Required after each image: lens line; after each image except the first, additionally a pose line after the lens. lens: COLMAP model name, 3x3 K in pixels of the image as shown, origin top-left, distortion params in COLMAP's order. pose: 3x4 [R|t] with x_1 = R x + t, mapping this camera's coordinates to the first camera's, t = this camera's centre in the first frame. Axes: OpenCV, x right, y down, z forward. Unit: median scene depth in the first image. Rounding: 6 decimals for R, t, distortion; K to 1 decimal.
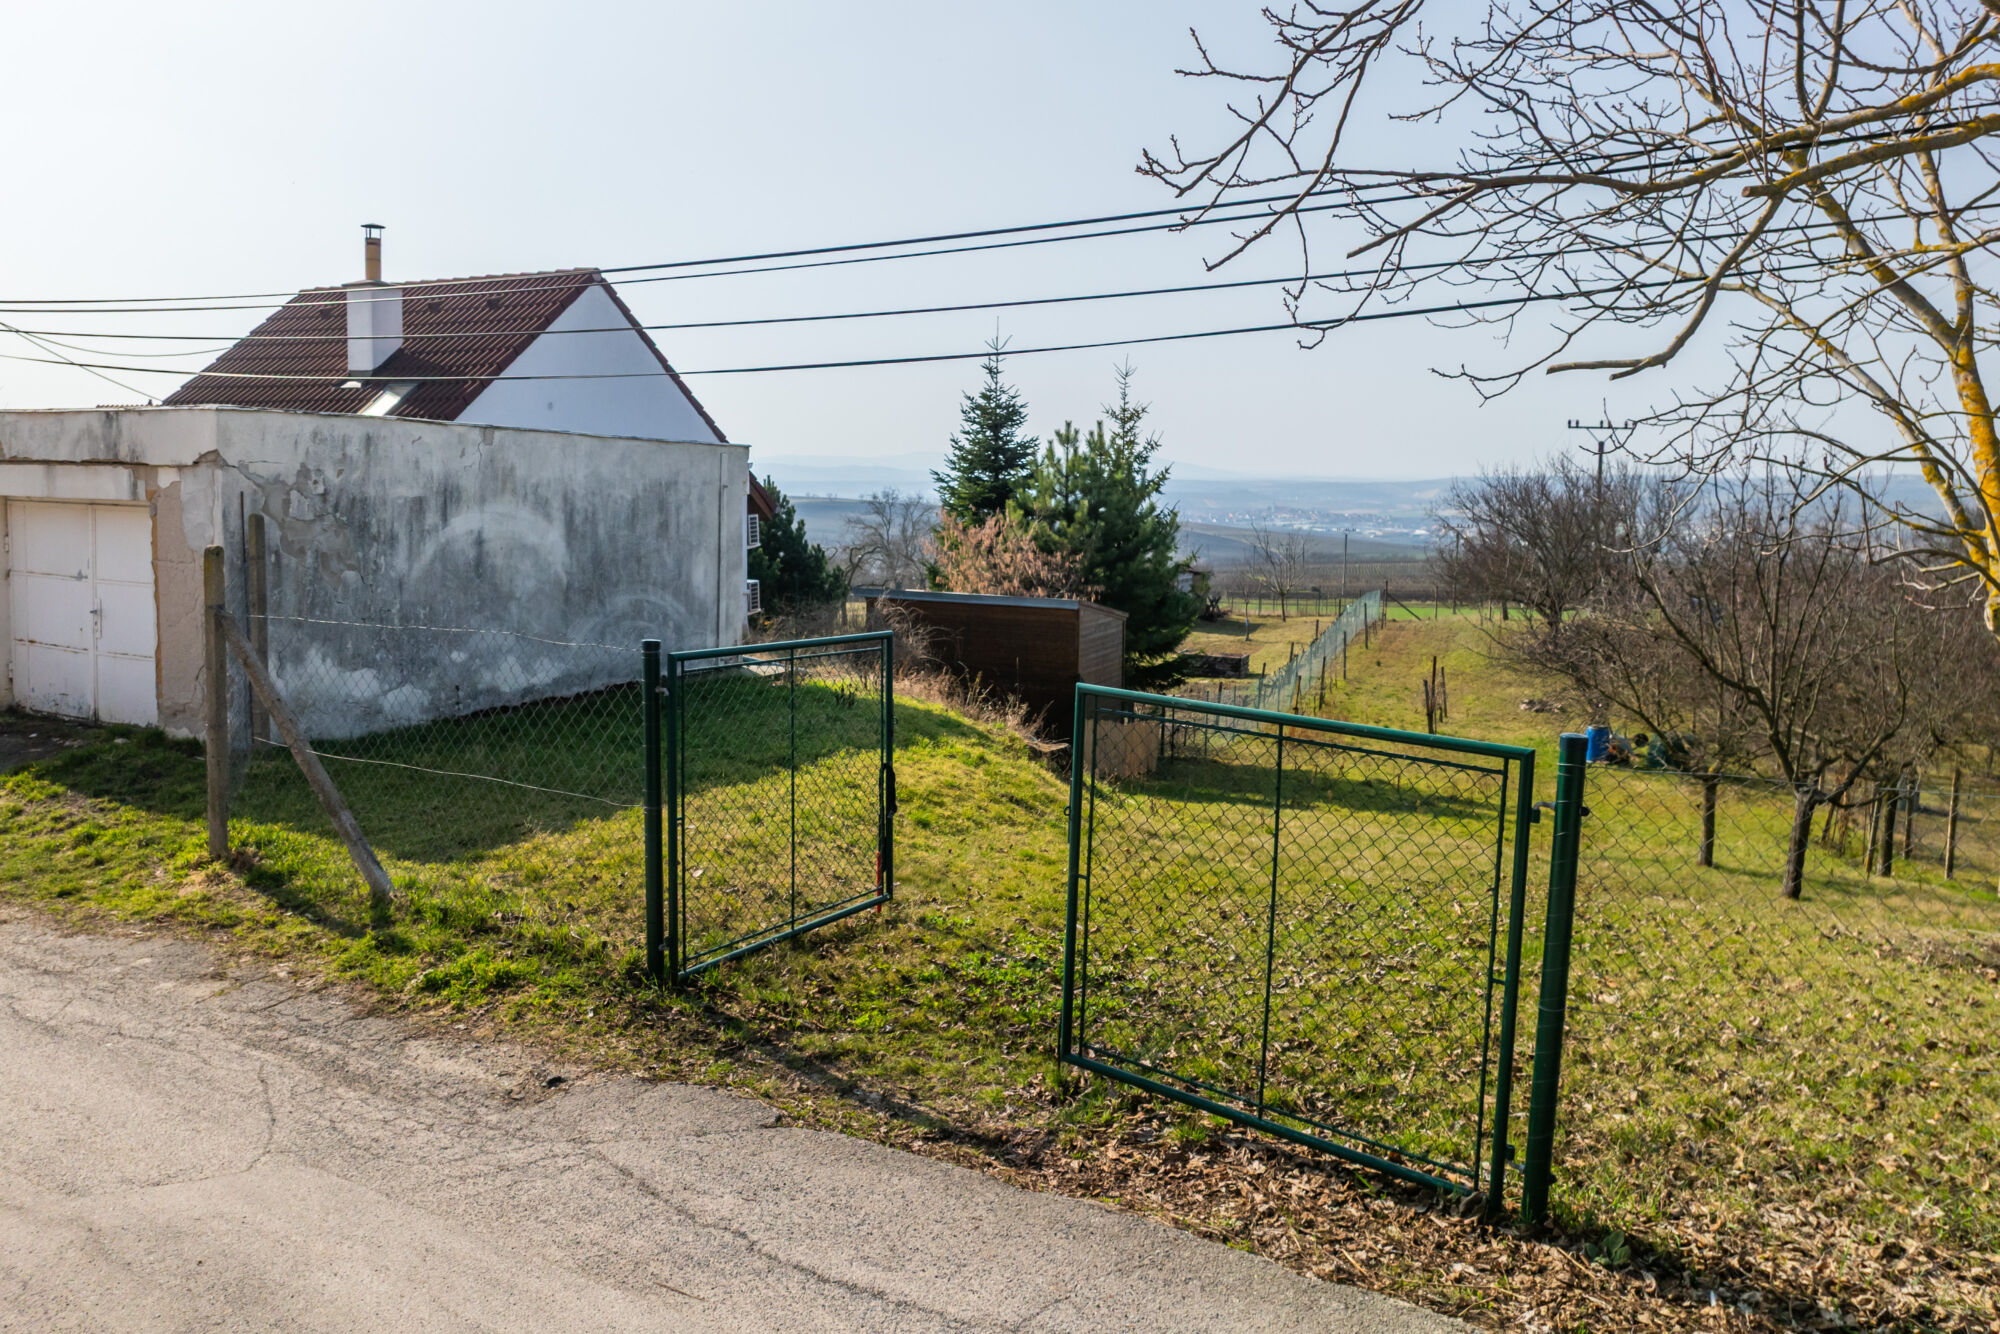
lens RADIAL K [[1280.9, 0, 1001.9], [0, 1280.9, 577.9], [0, 0, 1]] dist [-0.025716, -0.000575]
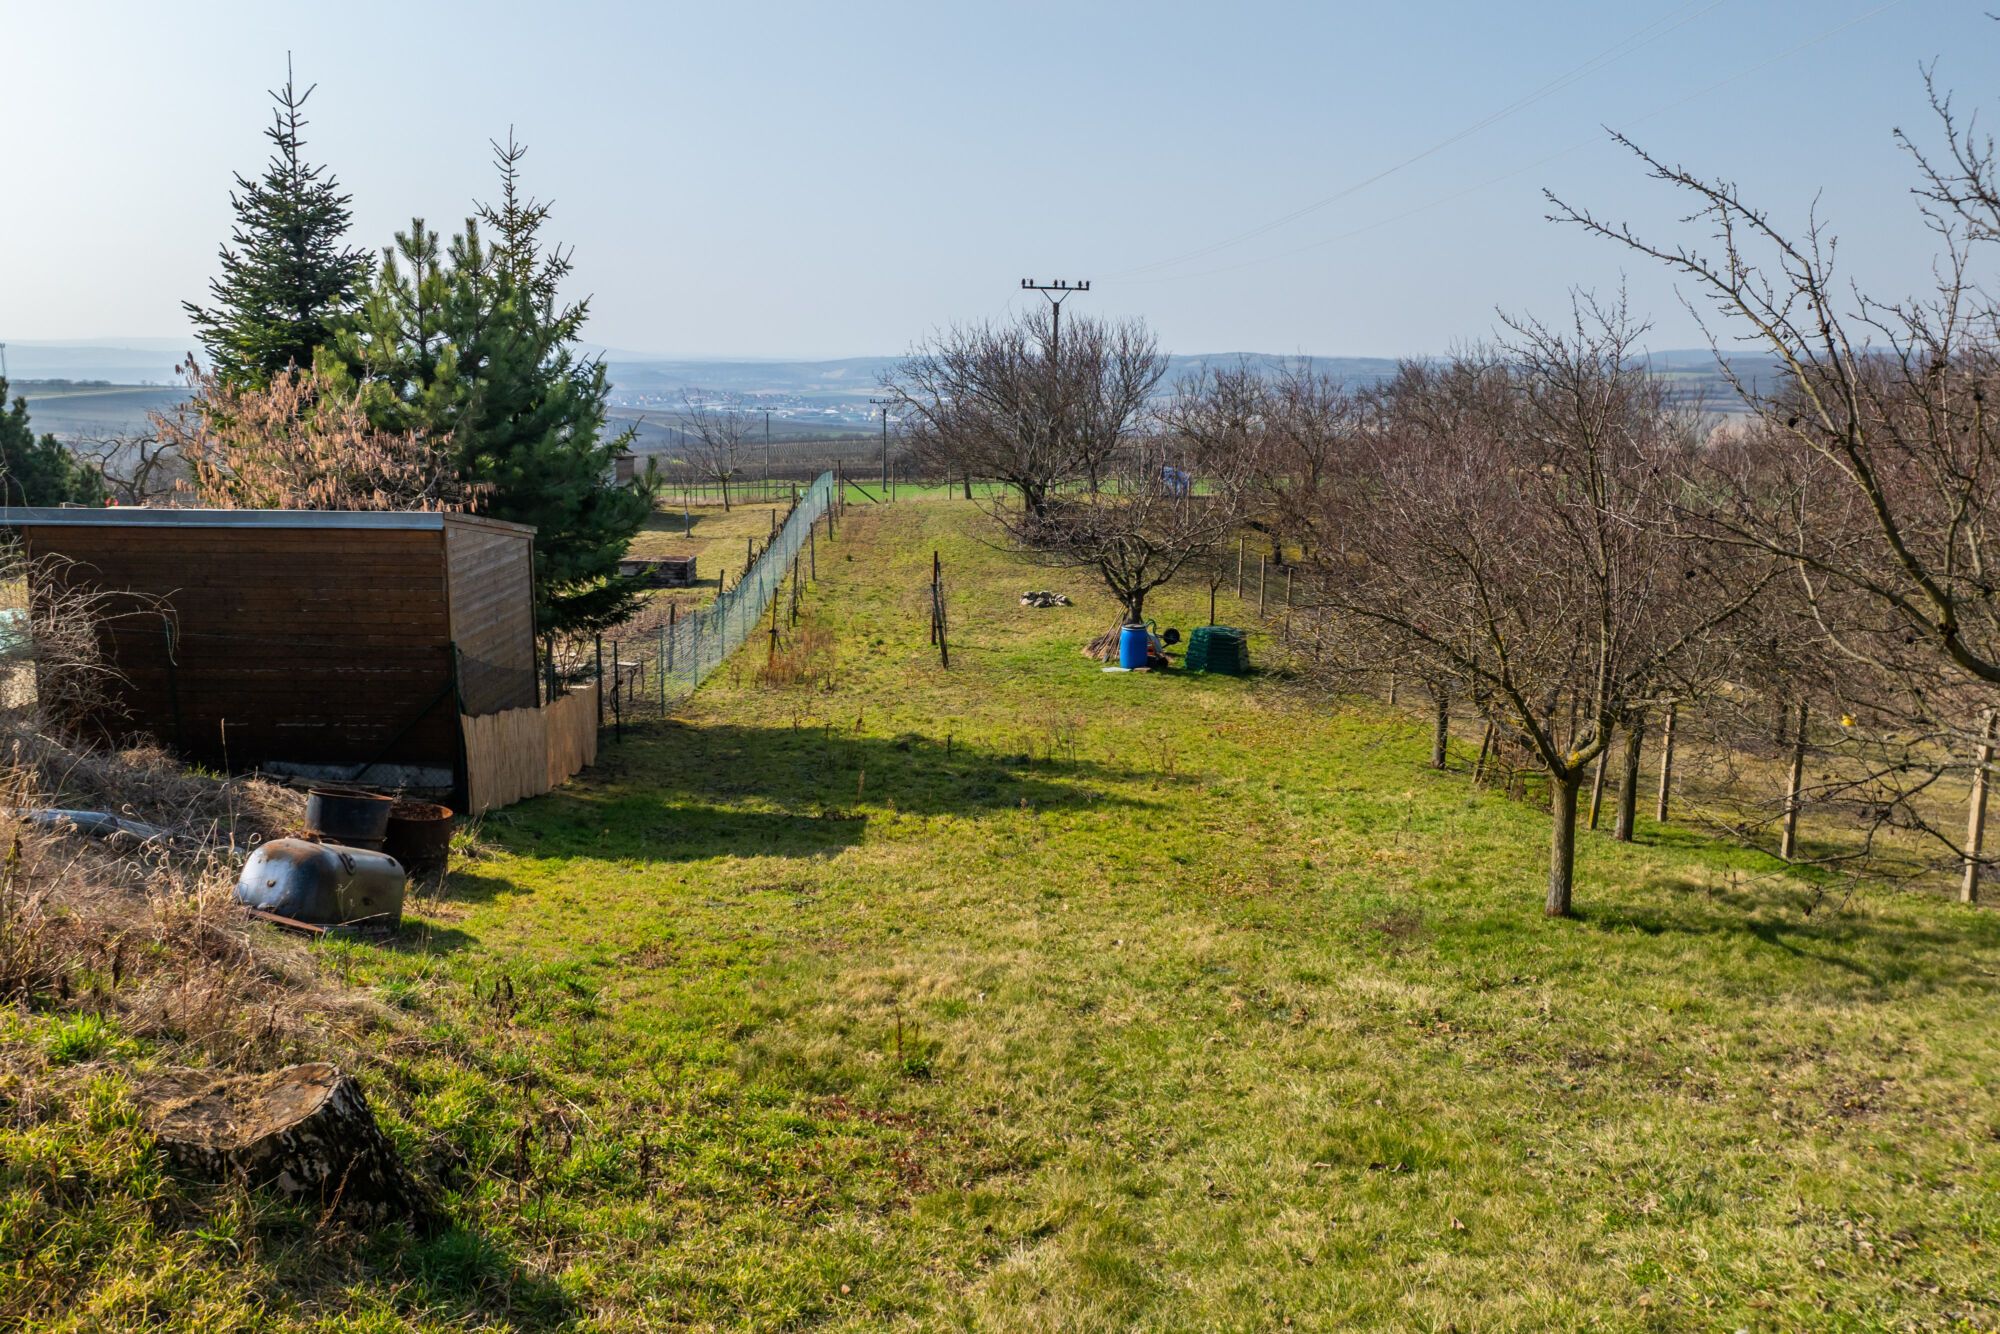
lens RADIAL K [[1397.6, 0, 1003.5], [0, 1397.6, 598.4], [0, 0, 1]] dist [-0.034844, -0.002022]
pose [[0.911926, -0.071756, 0.404033, 0.025166], [0.031682, 0.993965, 0.105019, -0.001175], [-0.409130, -0.082969, 0.908696, 0.244698]]
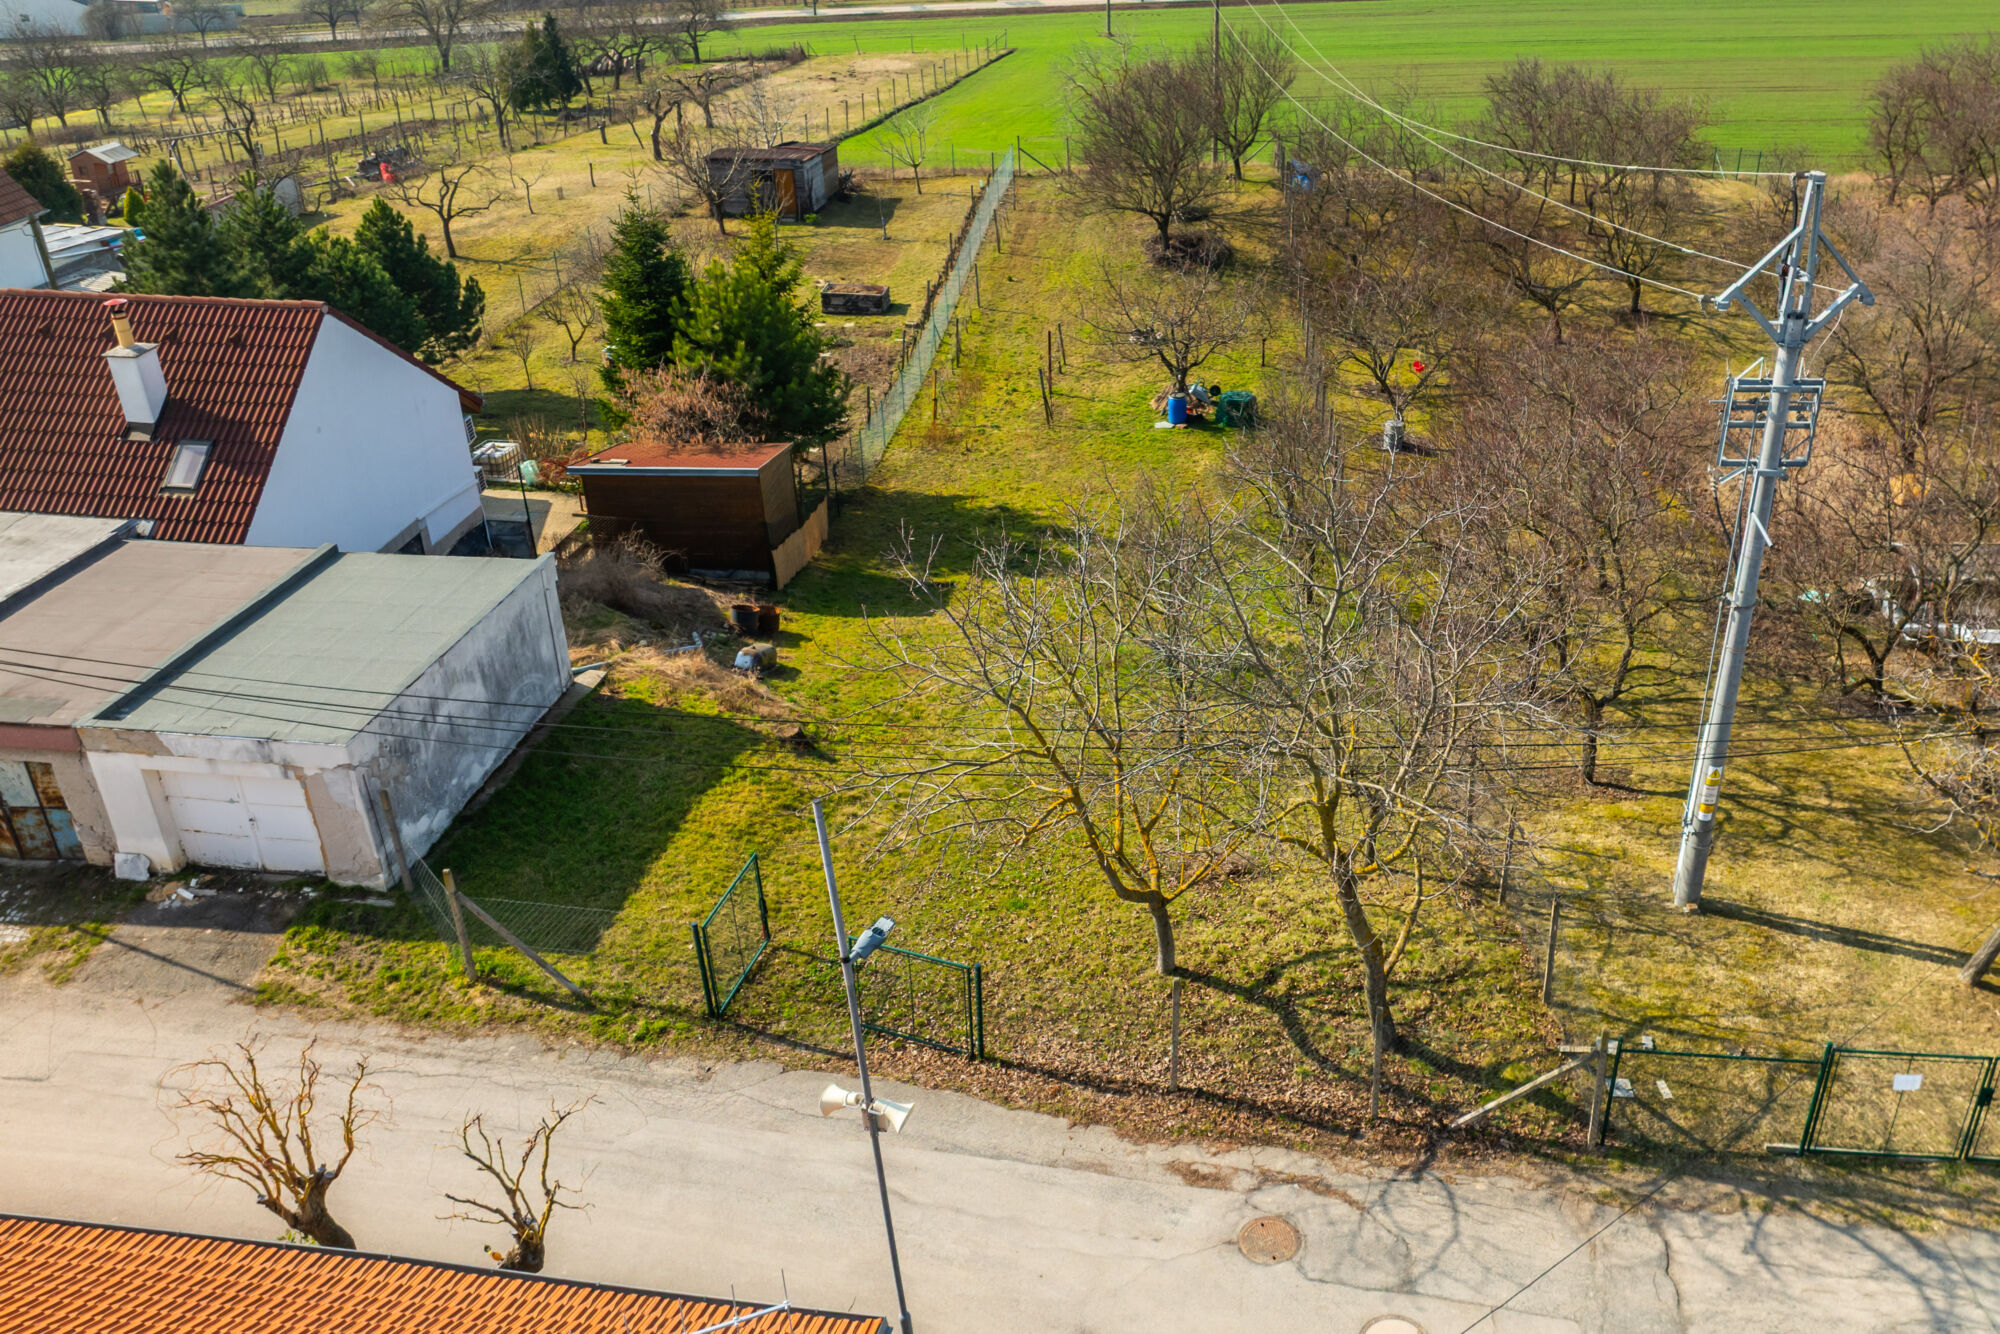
lens RADIAL K [[1397.6, 0, 1003.5], [0, 1397.6, 598.4], [0, 0, 1]] dist [-0.034844, -0.002022]
pose [[0.959507, -0.173756, 0.221709, -0.026266], [0.079645, 0.922315, 0.378144, -0.265059], [-0.270190, -0.345174, 0.898806, -0.264852]]
